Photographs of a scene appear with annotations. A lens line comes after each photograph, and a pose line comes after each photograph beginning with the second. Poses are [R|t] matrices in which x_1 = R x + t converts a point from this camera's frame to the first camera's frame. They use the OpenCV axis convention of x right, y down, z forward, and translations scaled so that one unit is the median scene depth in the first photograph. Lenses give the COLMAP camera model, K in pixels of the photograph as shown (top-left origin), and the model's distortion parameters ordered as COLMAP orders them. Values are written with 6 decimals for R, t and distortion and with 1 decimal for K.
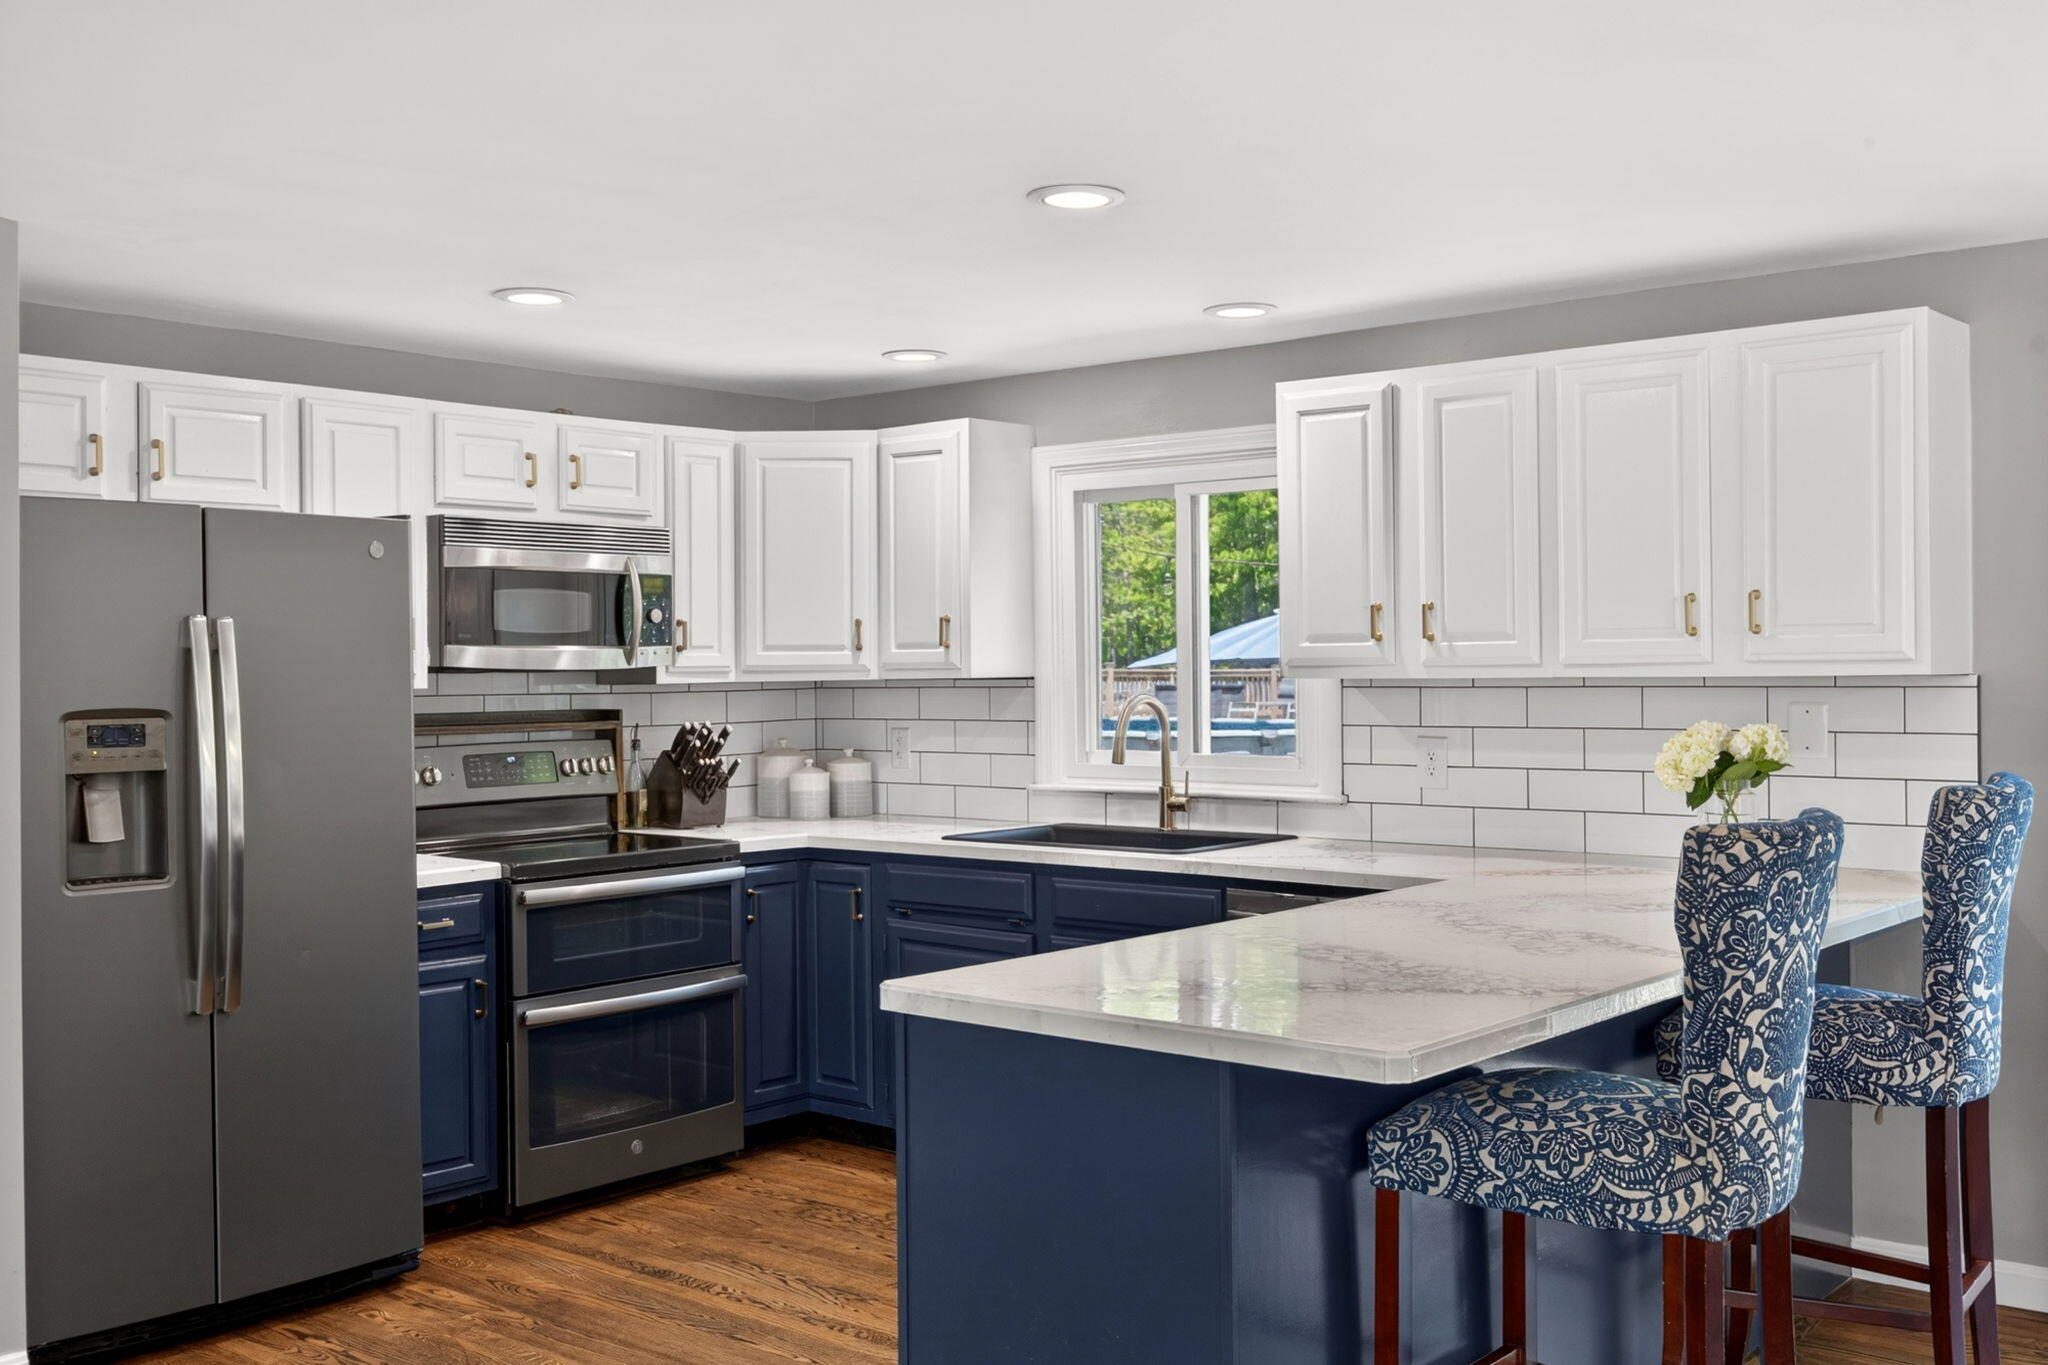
lens RADIAL K [[1955.3, 0, 1023.1], [0, 1955.3, 656.5], [0, 0, 1]] dist [0.051540, 0.006451]
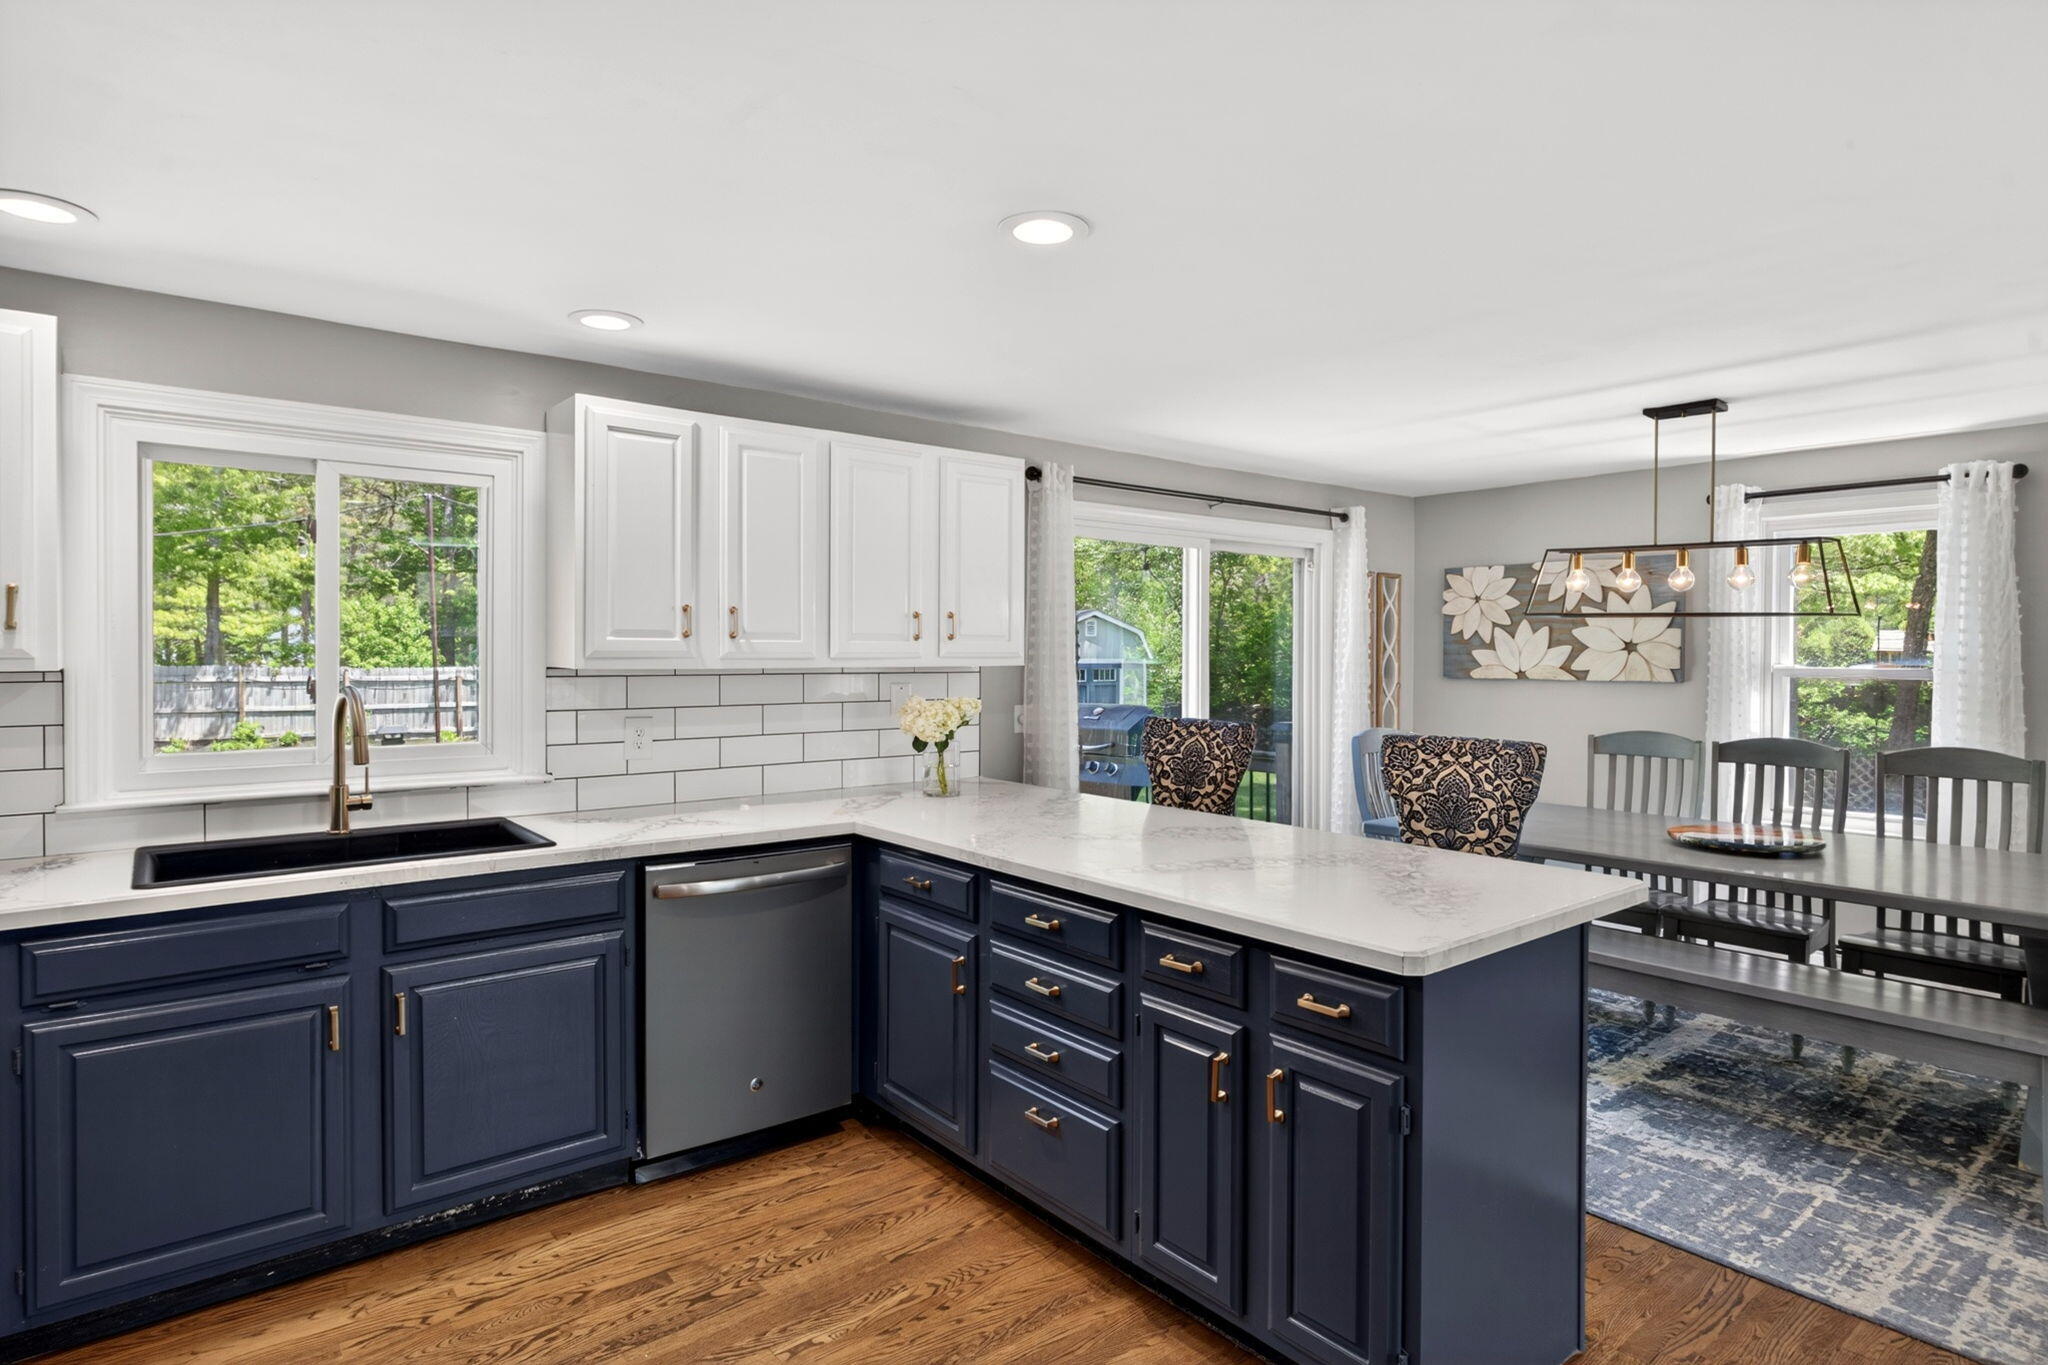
lens RADIAL K [[1105.4, 0, 1024.0], [0, 1105.4, 682.5], [0, 0, 1]] dist [-0.005811, -0.000907]
pose [[0.189655, -0.014835, 0.981739, -0.383389], [-0.009148, 0.999816, 0.016875, 0.005635], [-0.981808, -0.012181, 0.189484, 0.587833]]
